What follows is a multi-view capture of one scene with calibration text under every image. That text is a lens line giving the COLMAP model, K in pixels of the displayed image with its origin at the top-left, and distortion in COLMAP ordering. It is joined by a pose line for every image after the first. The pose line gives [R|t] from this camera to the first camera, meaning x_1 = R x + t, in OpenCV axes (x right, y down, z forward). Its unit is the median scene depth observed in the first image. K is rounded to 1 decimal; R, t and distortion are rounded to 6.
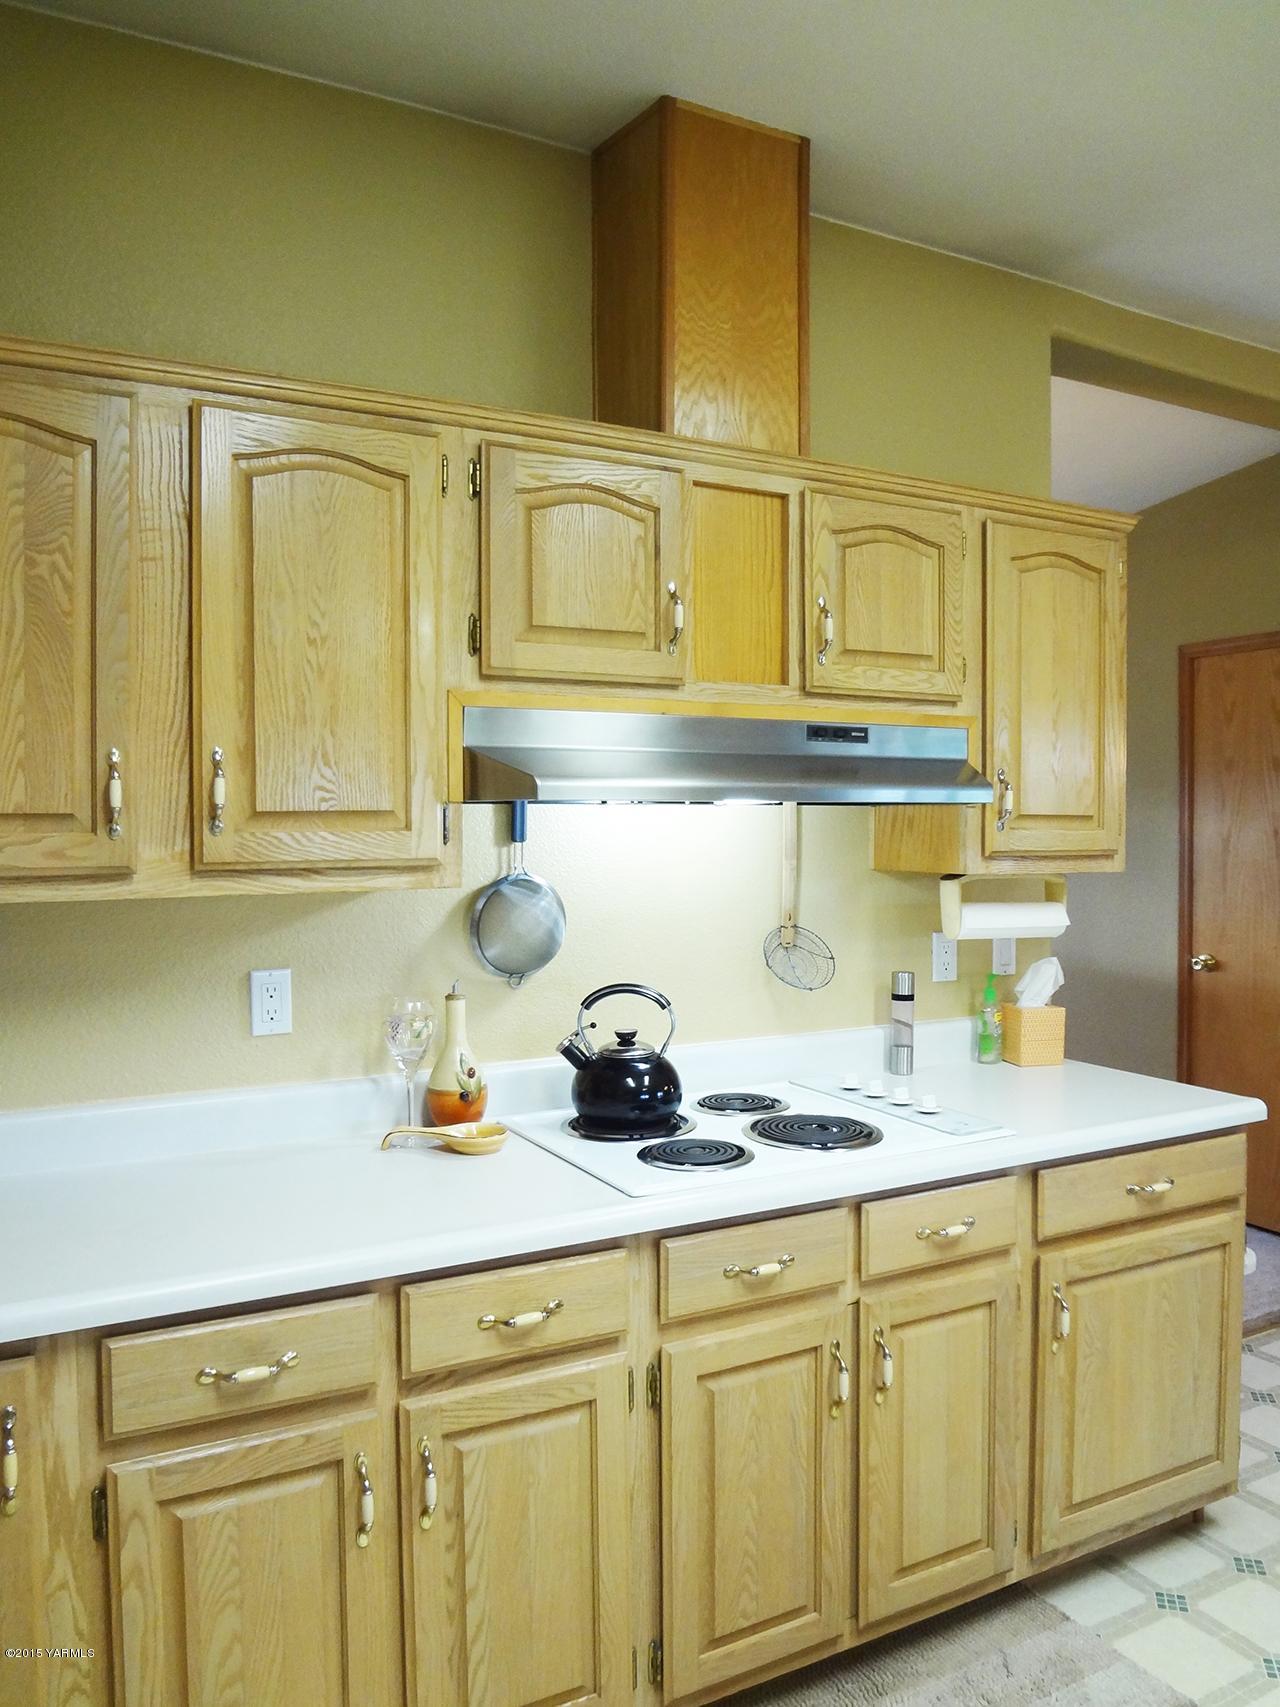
lens RADIAL K [[1235.6, 0, 640.0], [0, 1235.6, 853.5], [0, 0, 1]] dist [0.007088, 0.002244]
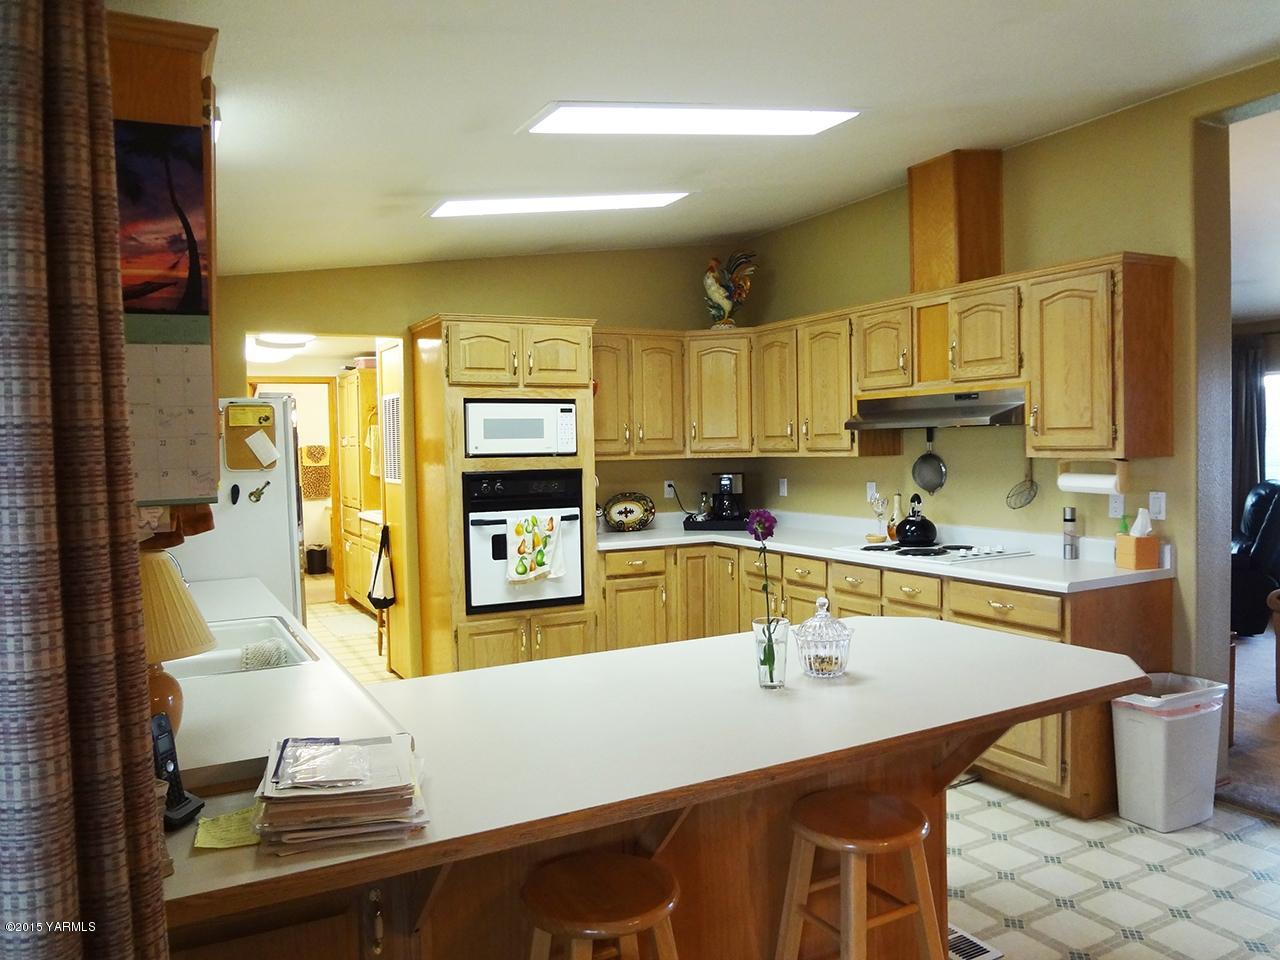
lens RADIAL K [[951.4, 0, 640.0], [0, 951.4, 480.0], [0, 0, 1]] dist [-0.058794, 0.002735]
pose [[0.011328, 0.039211, -0.999167, 1.944768], [0.001743, 0.999229, 0.039234, -0.009023], [0.999934, -0.002186, 0.011251, 0.347461]]
